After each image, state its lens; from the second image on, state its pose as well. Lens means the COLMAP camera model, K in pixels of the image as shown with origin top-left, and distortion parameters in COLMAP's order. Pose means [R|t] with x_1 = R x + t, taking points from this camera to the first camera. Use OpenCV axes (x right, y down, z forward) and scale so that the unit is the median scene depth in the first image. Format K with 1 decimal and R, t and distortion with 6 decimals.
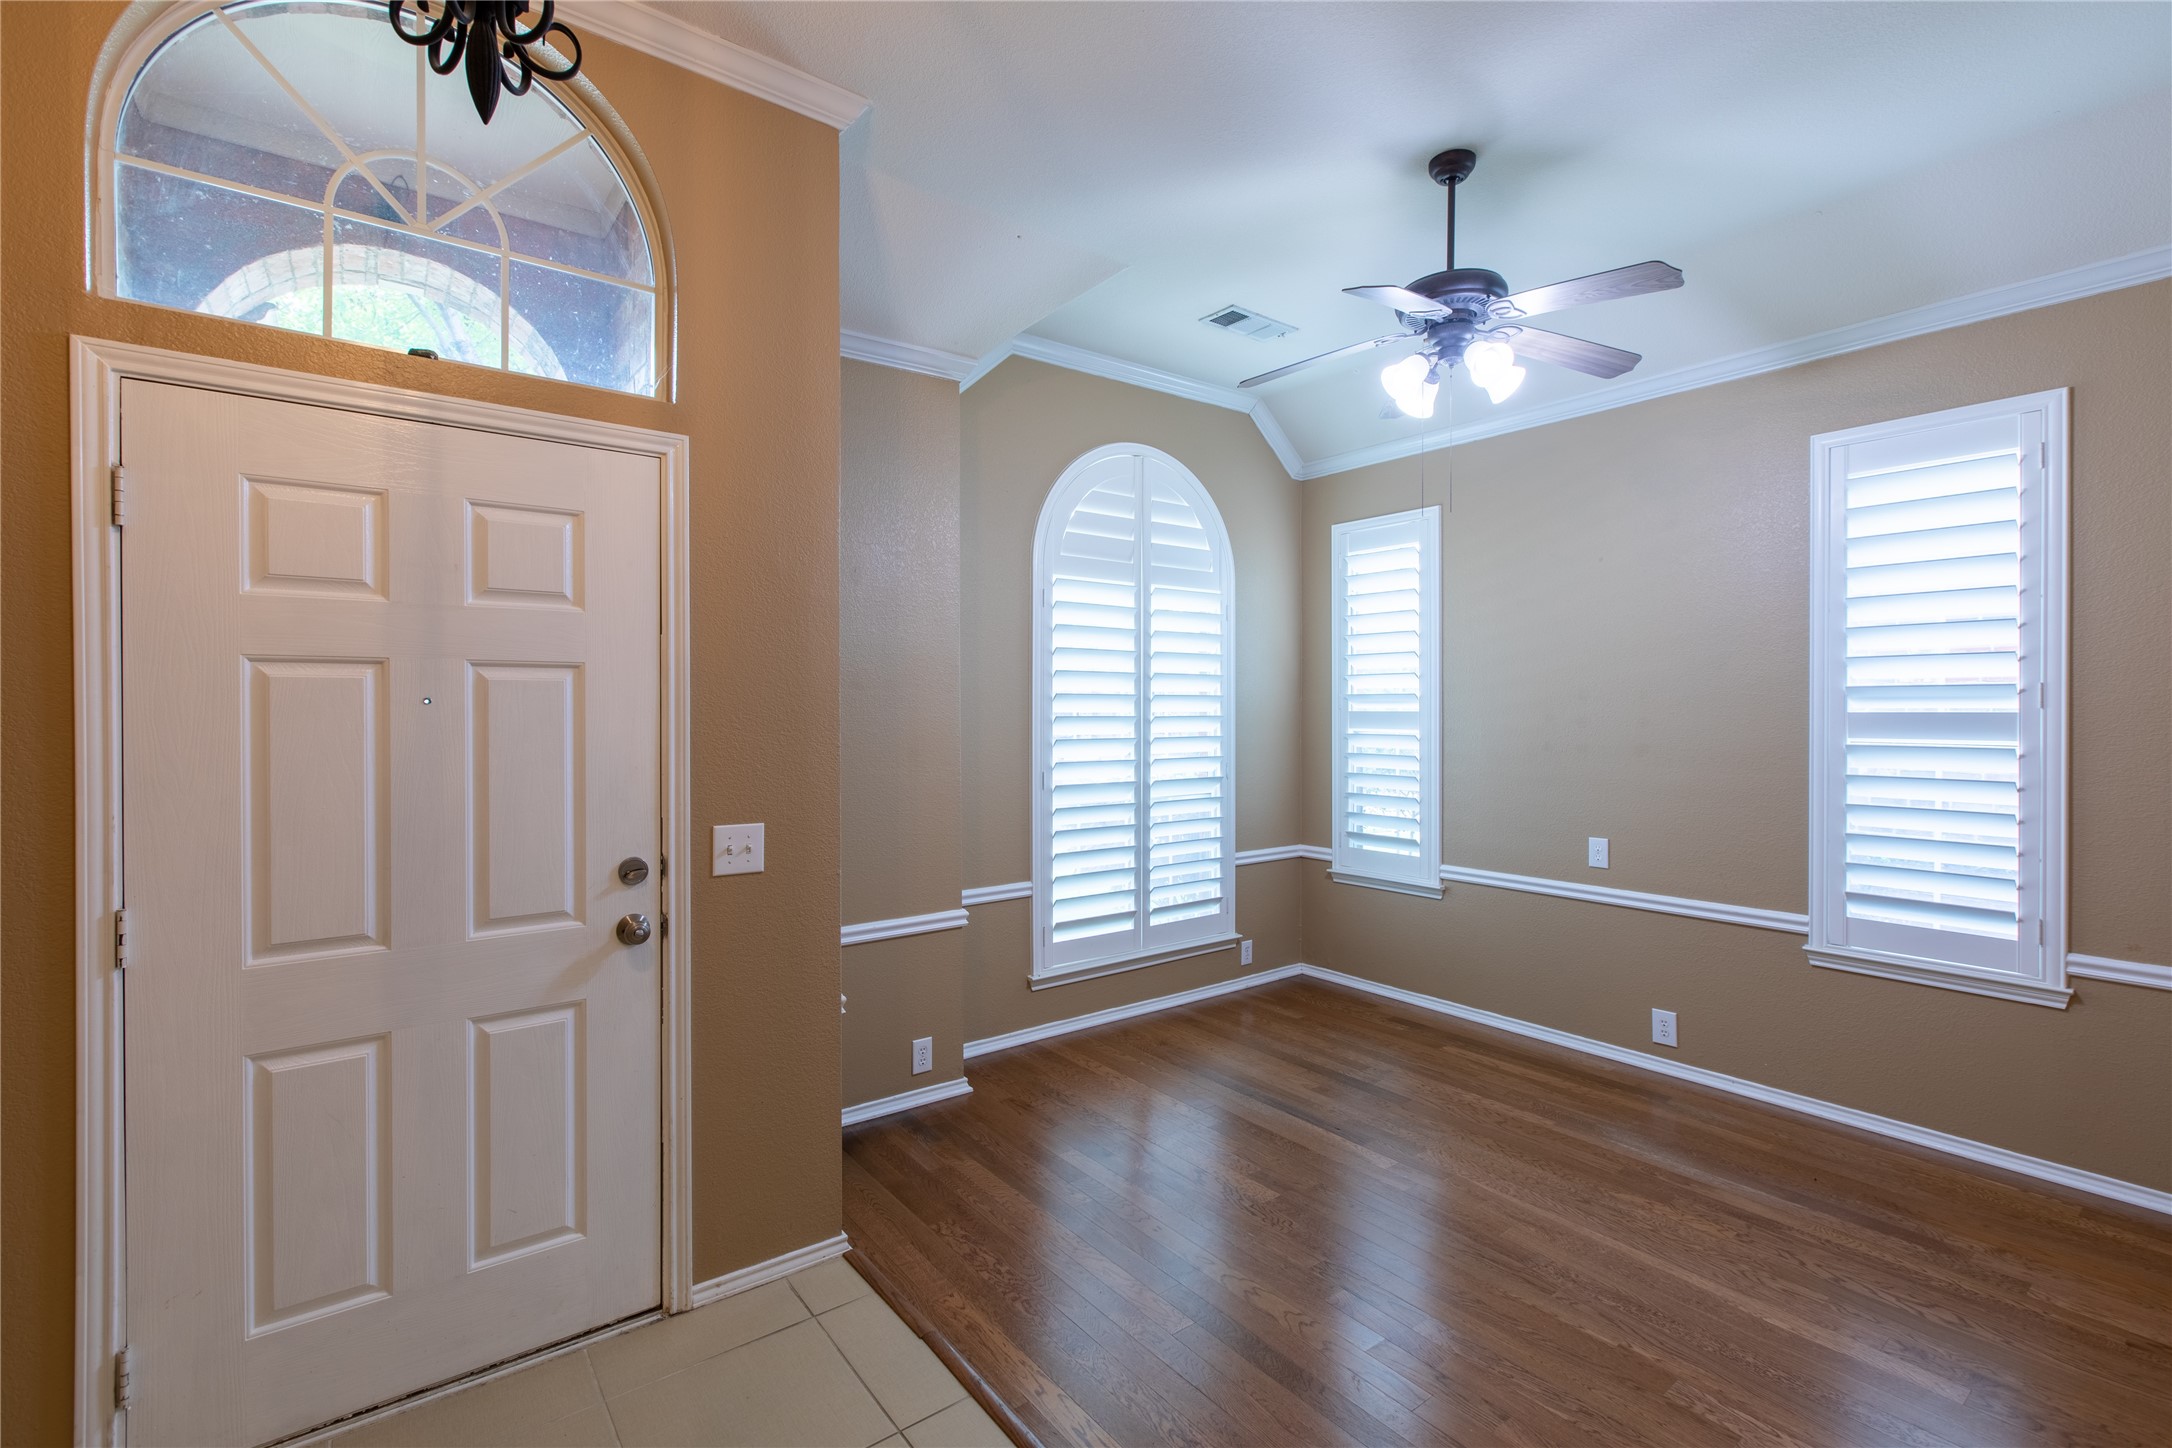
lens RADIAL K [[964.6, 0, 1089.6], [0, 964.6, 712.5], [0, 0, 1]] dist [0.000145, -0.000411]
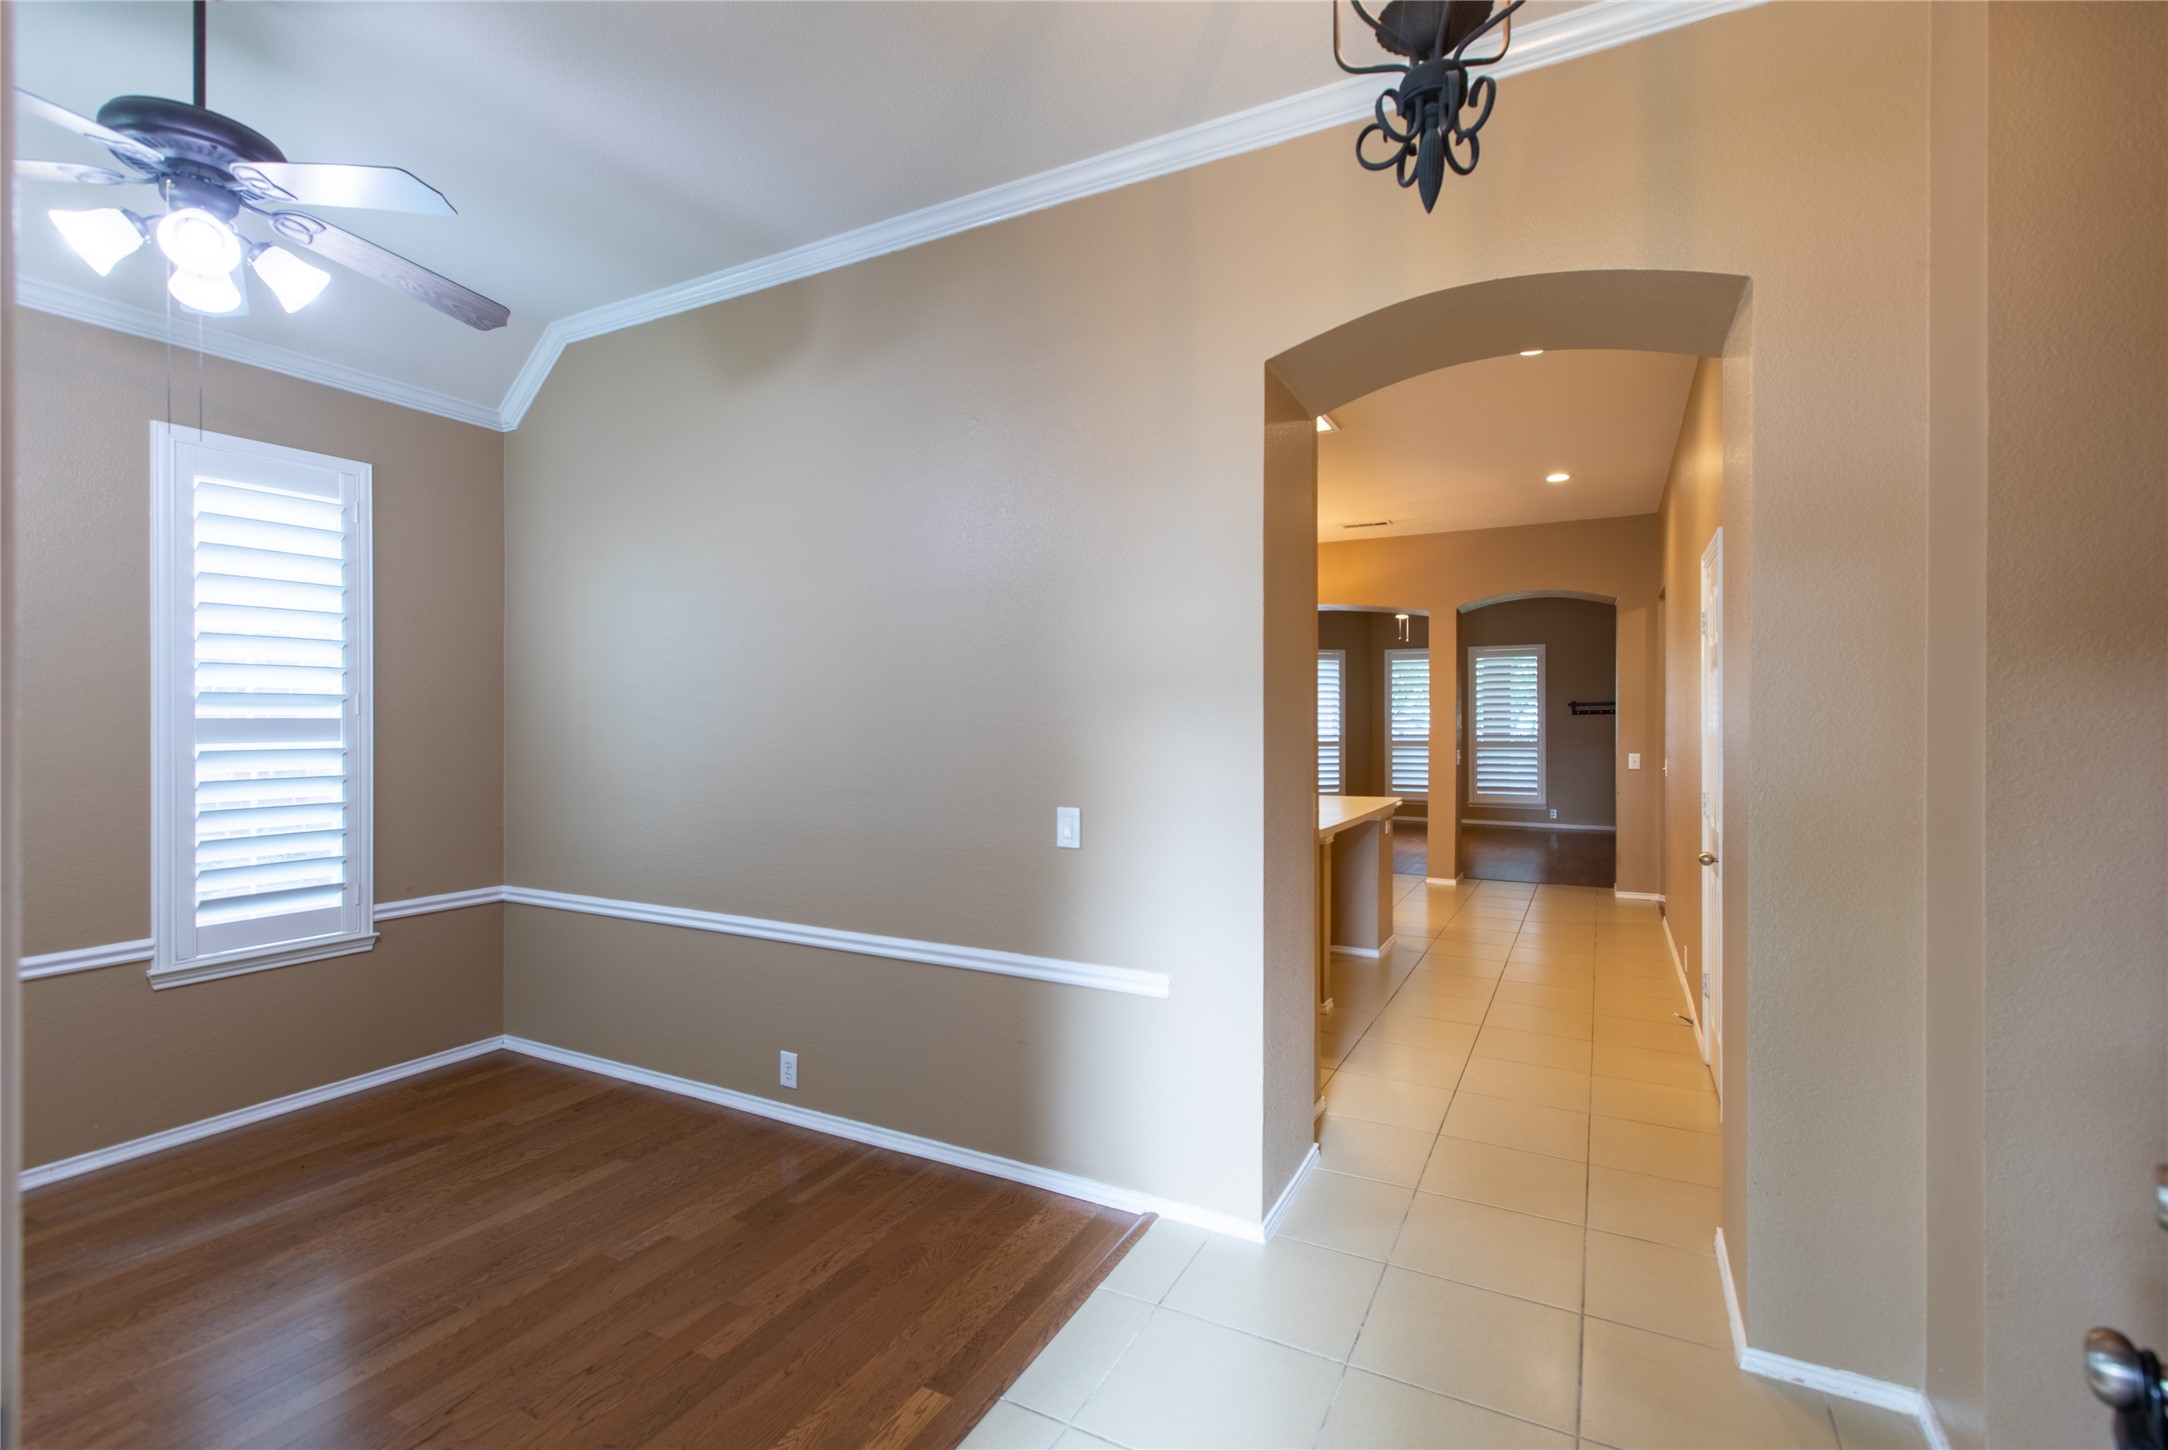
lens RADIAL K [[983.6, 0, 1072.6], [0, 983.6, 726.0], [0, 0, 1]] dist [-0.001508, -0.000373]
pose [[-0.411007, -0.004359, 0.911622, -0.489226], [0.005777, 0.999956, 0.007385, 0.005779], [-0.911614, 0.008301, -0.410963, 0.600246]]
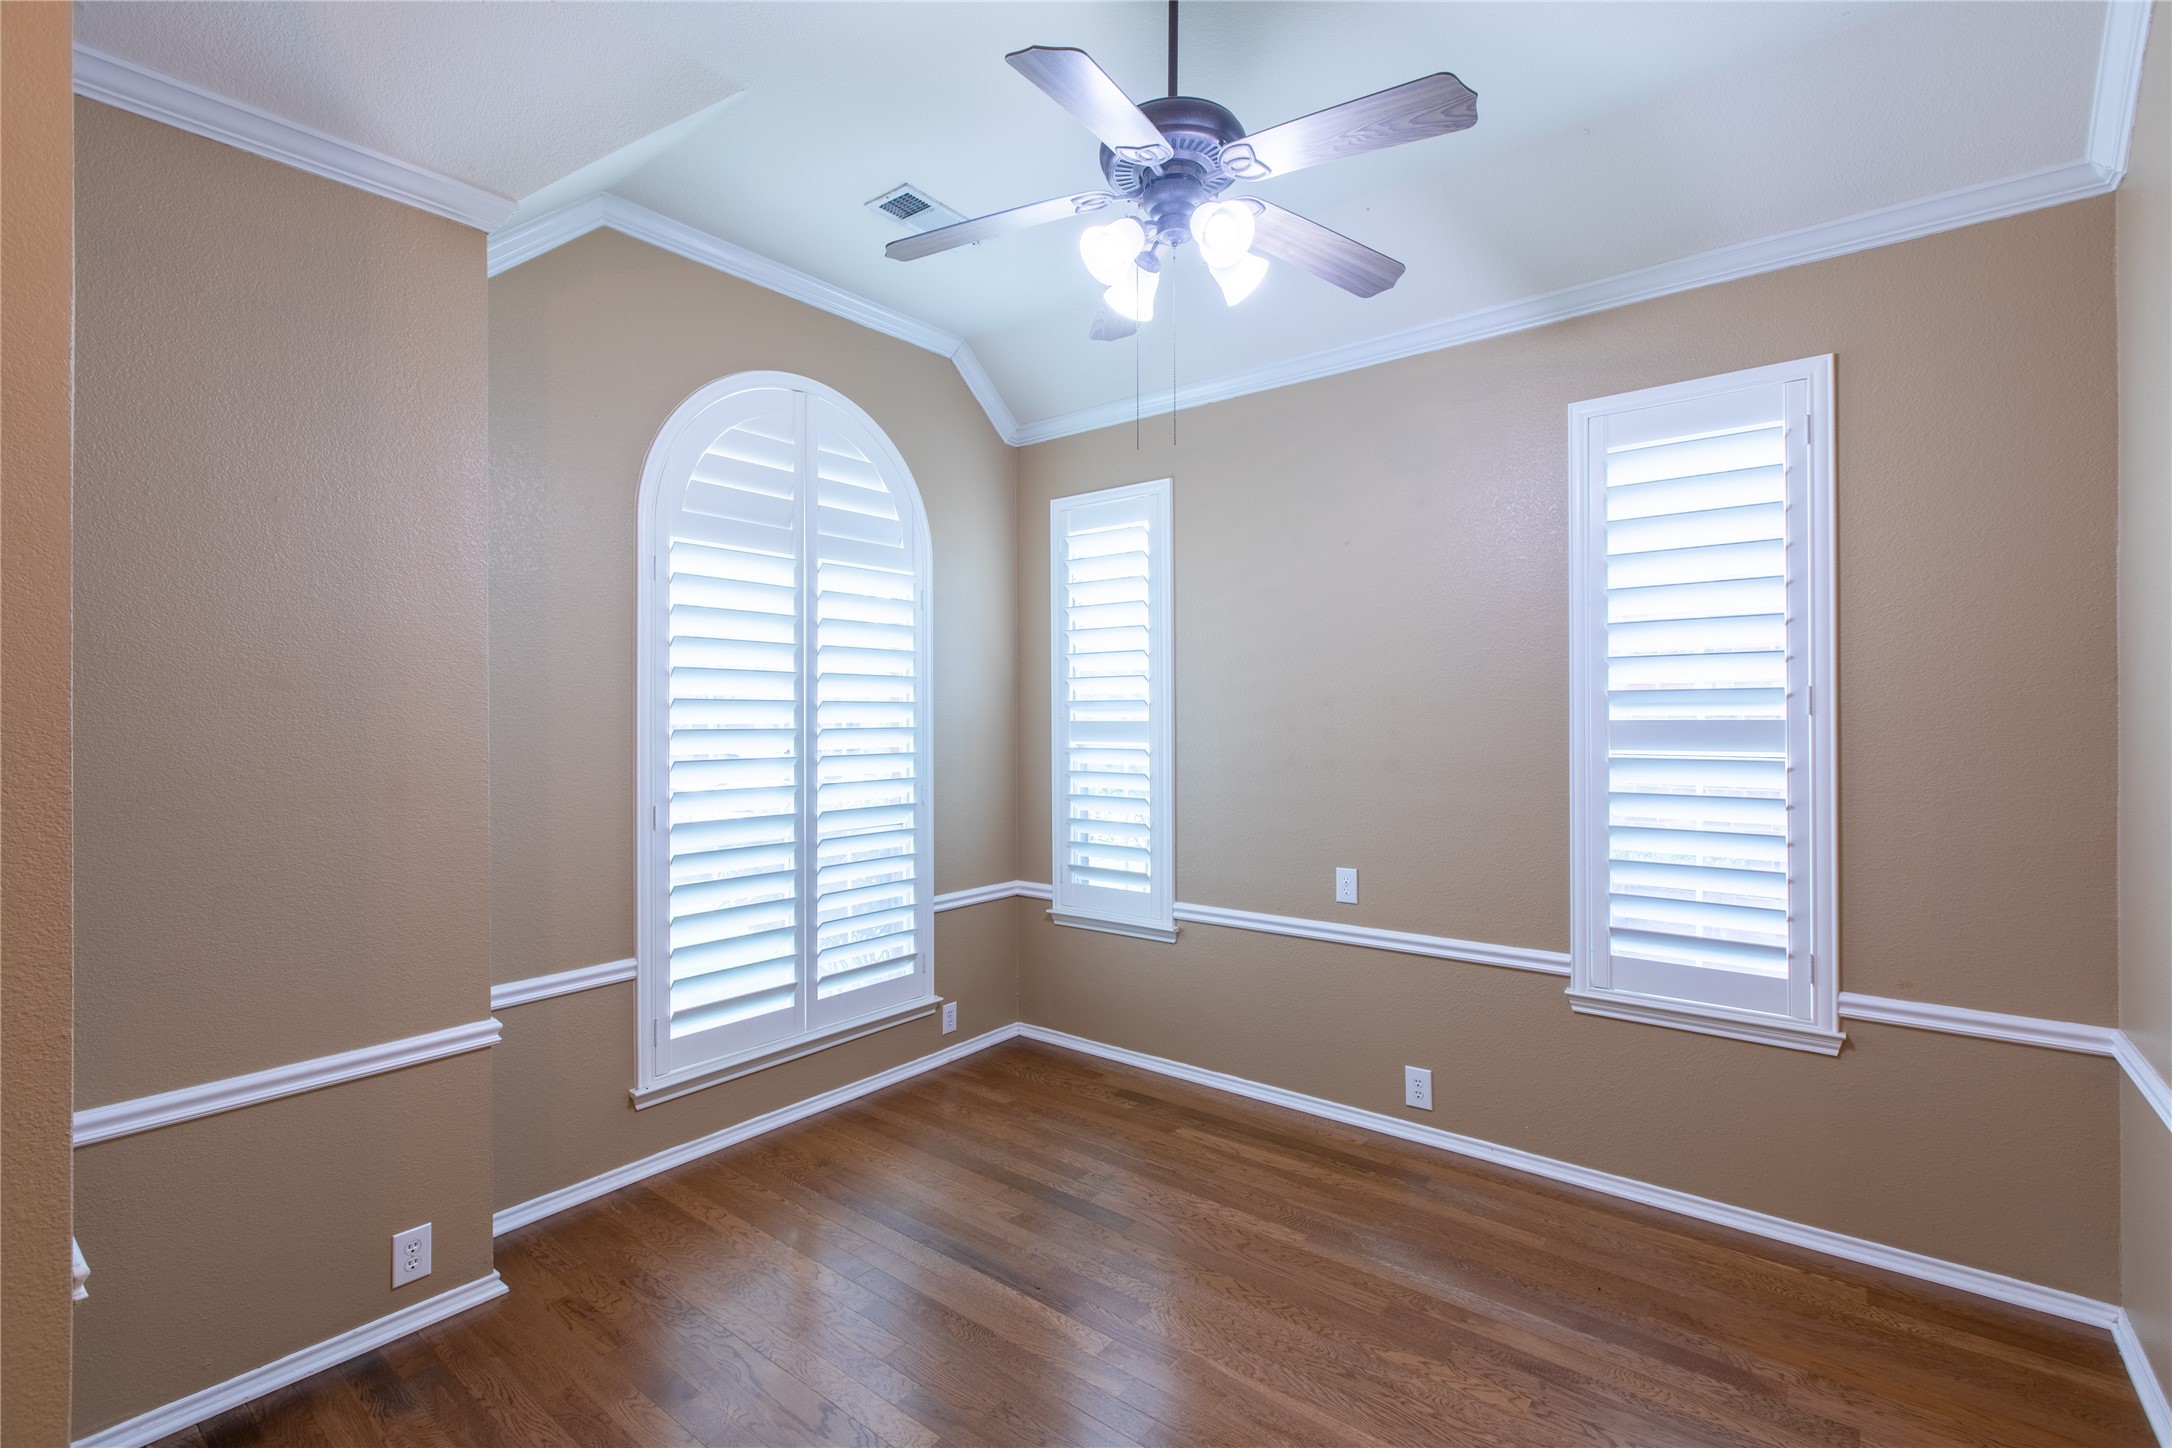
lens RADIAL K [[964.6, 0, 1089.6], [0, 964.6, 712.5], [0, 0, 1]] dist [0.000145, -0.000411]
pose [[0.968775, -0.000973, 0.247941, 0.114108], [0.003691, 0.999938, -0.010496, 0.000138], [-0.247915, 0.011083, 0.968718, 0.271974]]
